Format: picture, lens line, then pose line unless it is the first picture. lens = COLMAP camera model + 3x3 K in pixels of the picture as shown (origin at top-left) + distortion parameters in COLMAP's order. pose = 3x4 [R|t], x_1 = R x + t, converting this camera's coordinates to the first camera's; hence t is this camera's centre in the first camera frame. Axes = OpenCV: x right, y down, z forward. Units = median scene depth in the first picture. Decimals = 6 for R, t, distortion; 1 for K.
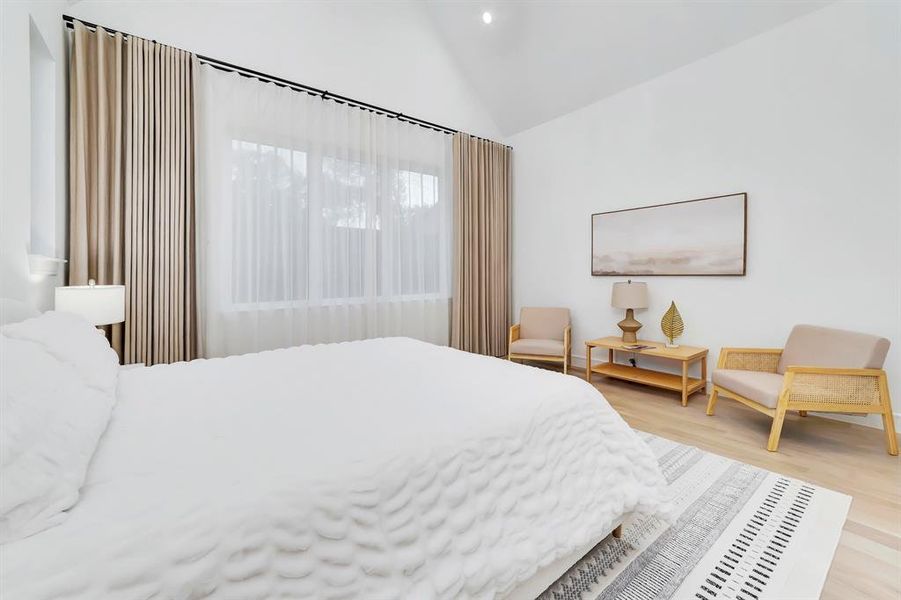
lens RADIAL K [[366.8, 0, 444.1], [0, 366.8, 279.0], [0, 0, 1]] dist [-0.019187, -0.000083]
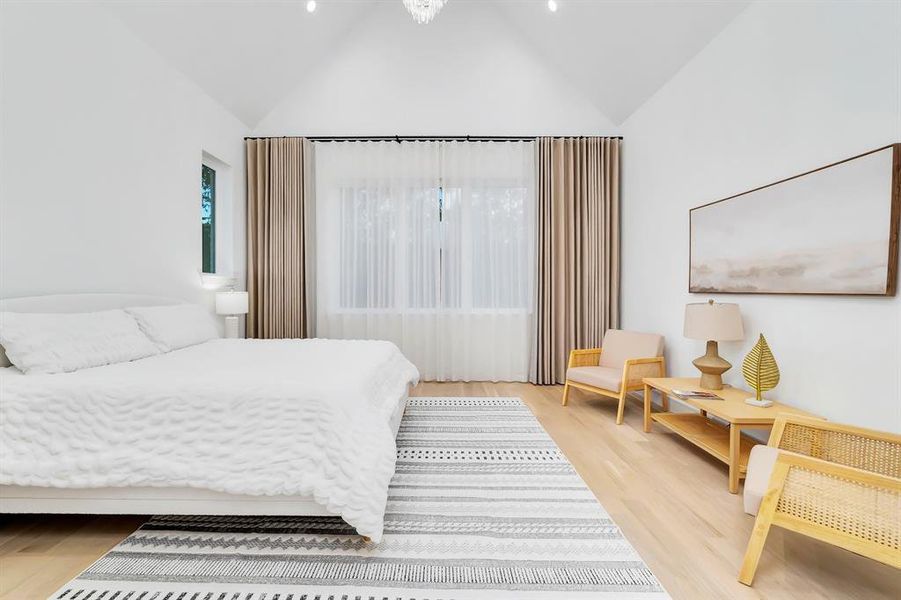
lens RADIAL K [[365.8, 0, 436.4], [0, 365.8, 298.3], [0, 0, 1]] dist [-0.019879, 0.005814]
pose [[0.785394, 0.027814, -0.618371, 0.568262], [-0.018823, 0.999601, 0.021055, -0.004877], [0.618710, -0.004896, 0.785604, 0.135774]]
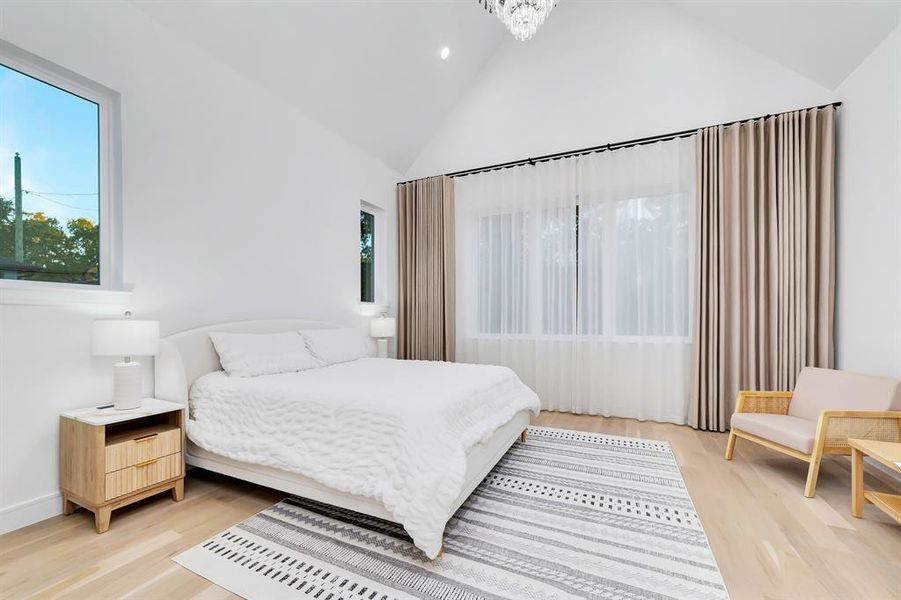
lens RADIAL K [[363.9, 0, 449.1], [0, 363.9, 321.7], [0, 0, 1]] dist [-0.018256, 0.008582]
pose [[0.457534, 0.026018, -0.888811, 0.649765], [-0.012407, 0.999661, 0.022876, -0.008019], [0.889106, 0.000561, 0.457702, 0.238854]]
